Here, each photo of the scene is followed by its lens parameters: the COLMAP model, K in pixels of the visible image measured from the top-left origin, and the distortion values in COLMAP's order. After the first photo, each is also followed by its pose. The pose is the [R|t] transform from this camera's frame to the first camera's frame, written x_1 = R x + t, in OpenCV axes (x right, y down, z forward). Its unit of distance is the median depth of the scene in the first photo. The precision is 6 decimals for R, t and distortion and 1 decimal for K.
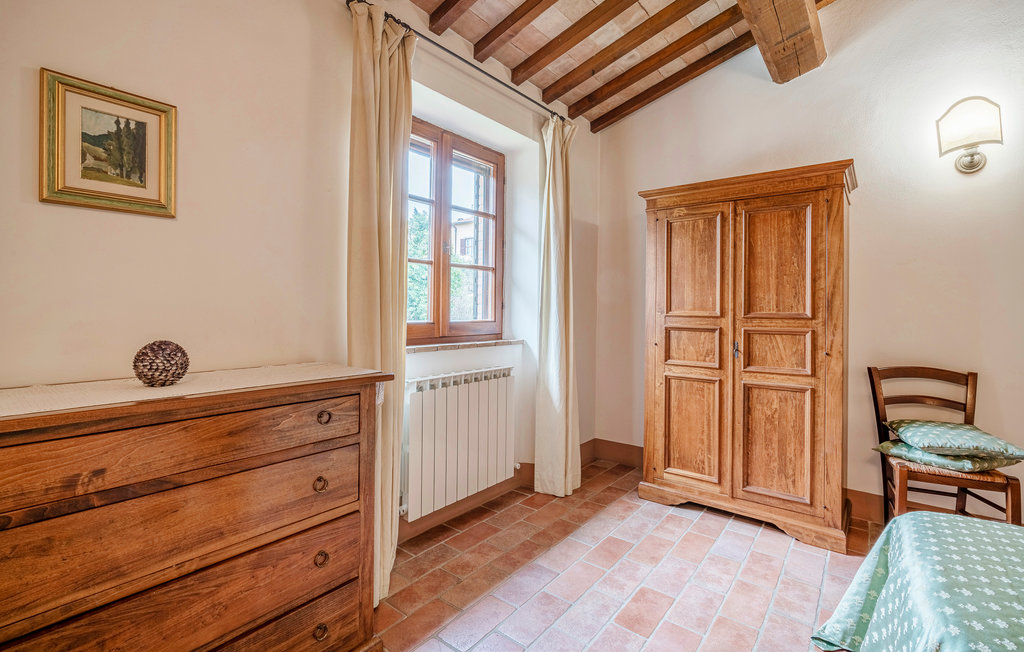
lens RADIAL K [[456.0, 0, 512.0], [0, 456.0, 308.4], [0, 0, 1]] dist [0.001354, 0.000137]
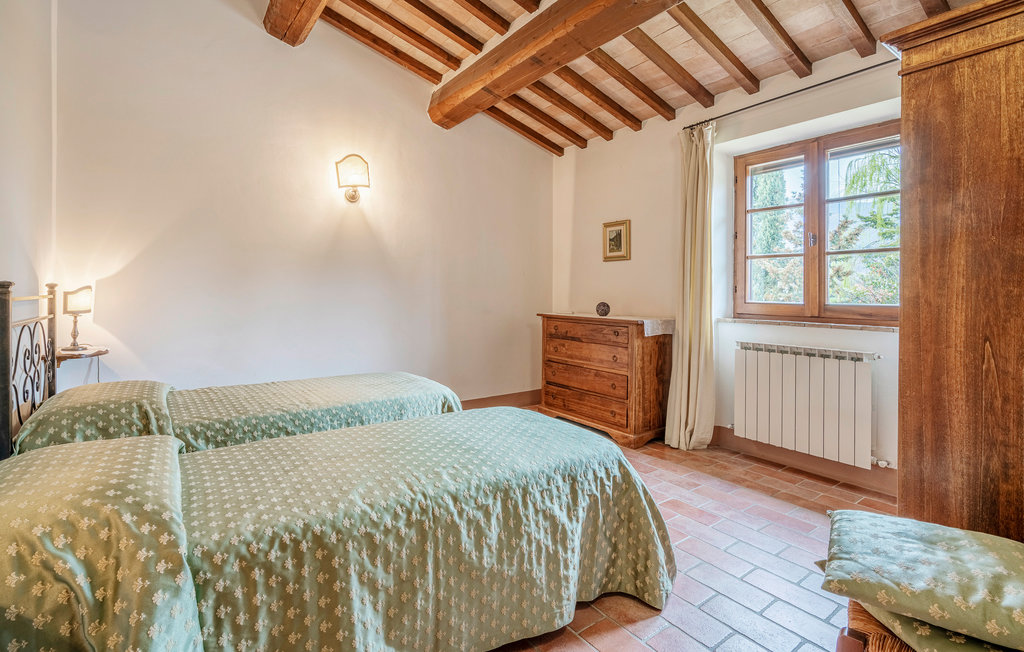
lens RADIAL K [[452.3, 0, 512.5], [0, 452.3, 288.2], [0, 0, 1]] dist [-0.001098, 0.000142]
pose [[-0.238758, -0.020123, -0.970871, 1.142094], [-0.008510, 0.999790, -0.018630, 0.017958], [0.971042, 0.003814, -0.238879, 0.529787]]
